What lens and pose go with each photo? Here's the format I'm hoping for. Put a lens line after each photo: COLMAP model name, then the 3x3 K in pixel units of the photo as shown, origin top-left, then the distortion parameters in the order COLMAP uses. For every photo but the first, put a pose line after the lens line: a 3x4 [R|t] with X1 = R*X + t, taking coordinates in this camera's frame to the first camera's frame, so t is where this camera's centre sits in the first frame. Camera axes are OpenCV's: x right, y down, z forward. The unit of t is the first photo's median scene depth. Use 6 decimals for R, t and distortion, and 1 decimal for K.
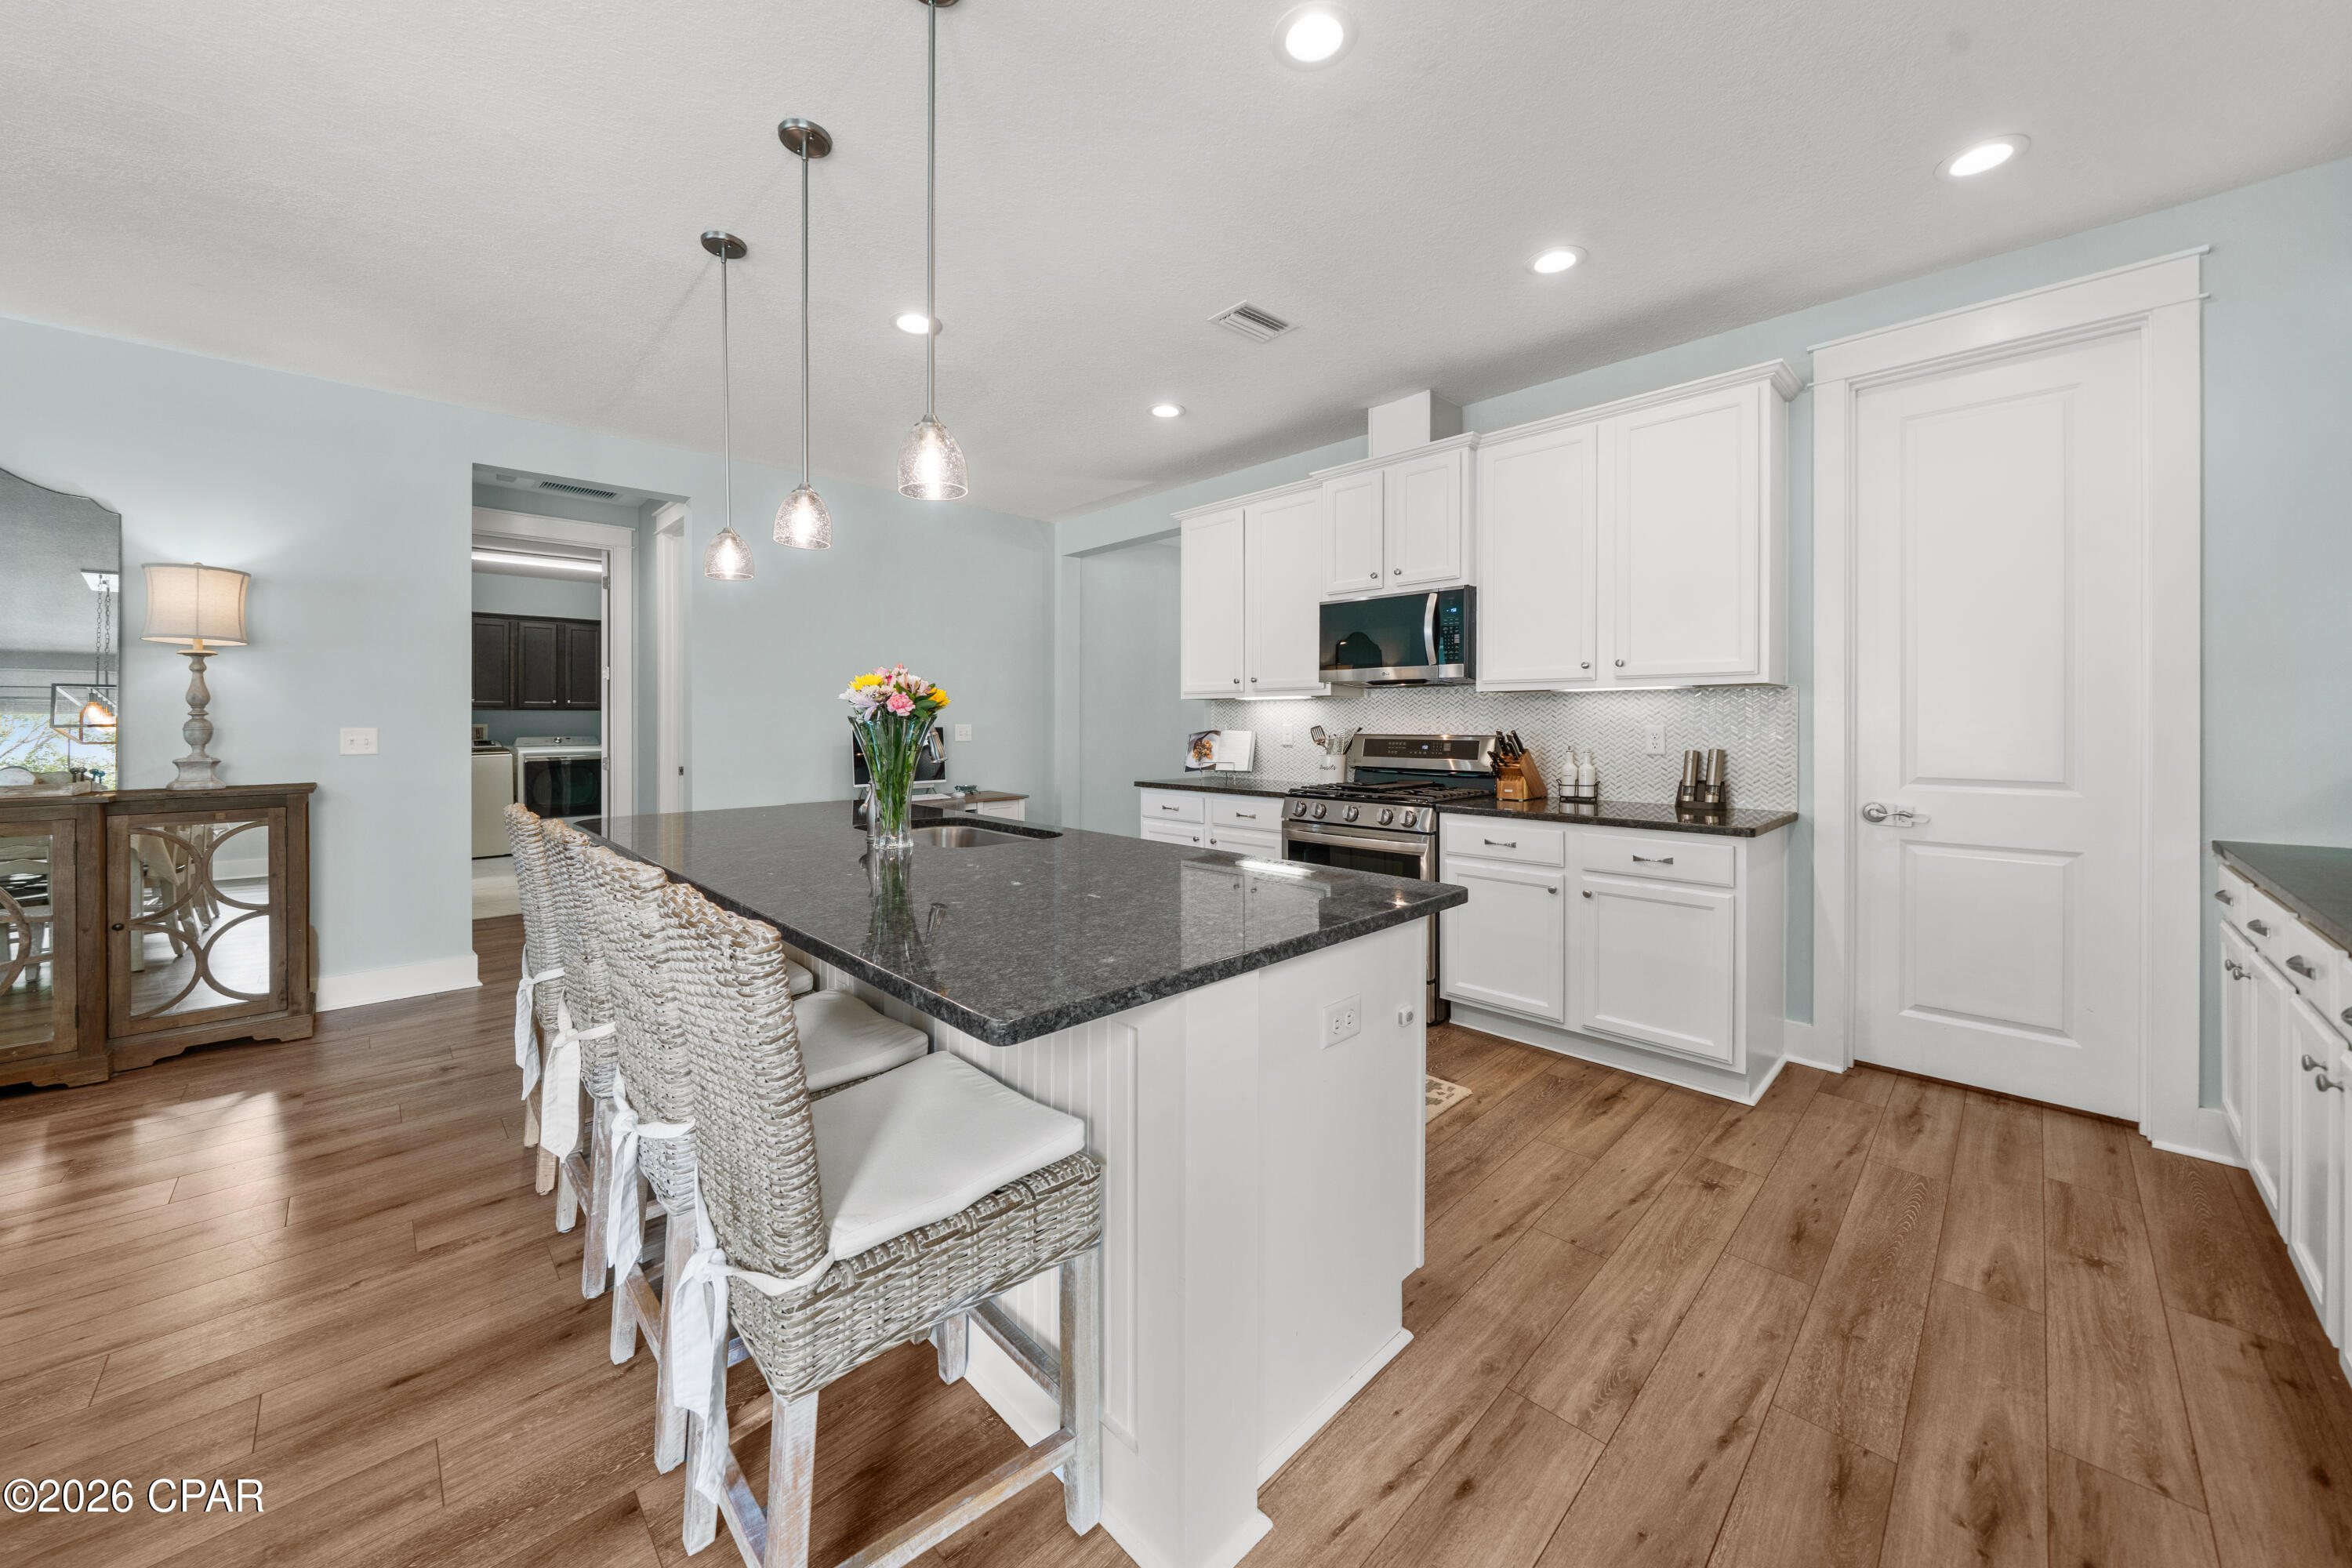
lens RADIAL K [[844.8, 0, 1186.1], [0, 844.8, 718.6], [0, 0, 1]] dist [-0.000767, -0.000092]
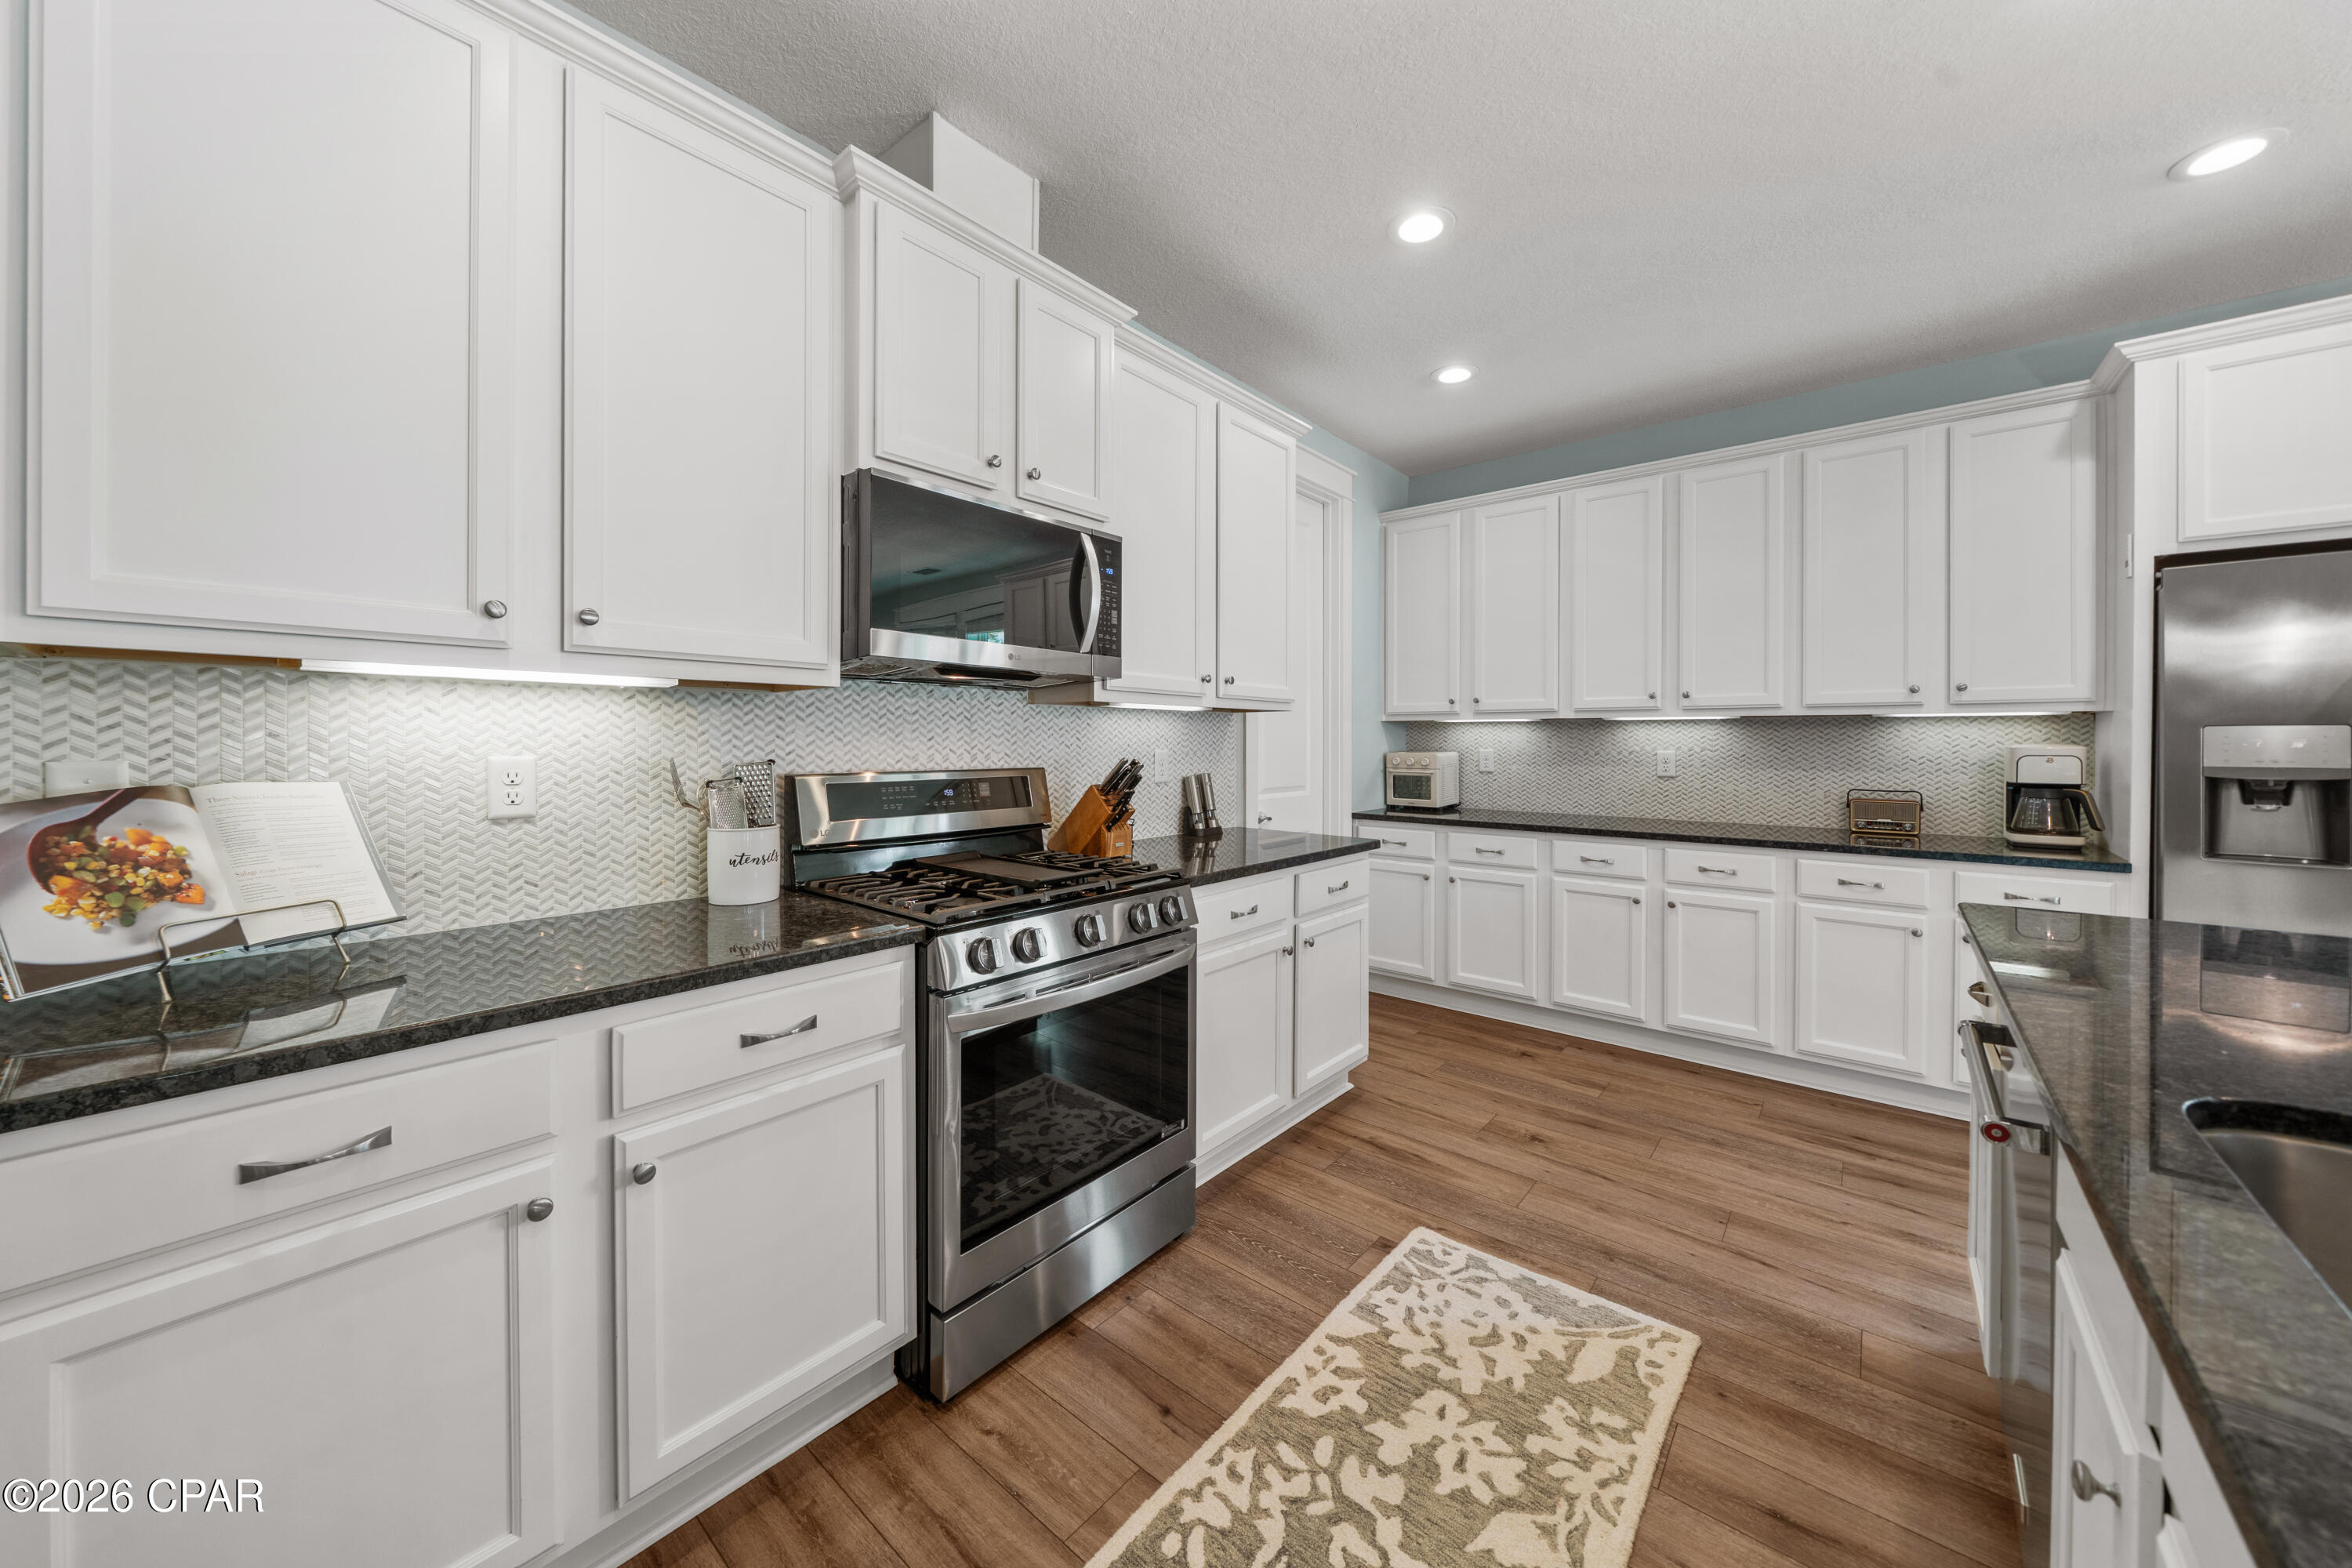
lens RADIAL K [[819.8, 0, 1170.4], [0, 819.8, 740.9], [0, 0, 1]] dist [-0.006606, -0.000057]
pose [[-0.079396, 0.002061, 0.996841, -0.303098], [-0.005309, 0.999983, -0.002491, 0.000333], [-0.996829, -0.005490, -0.079384, 1.009856]]
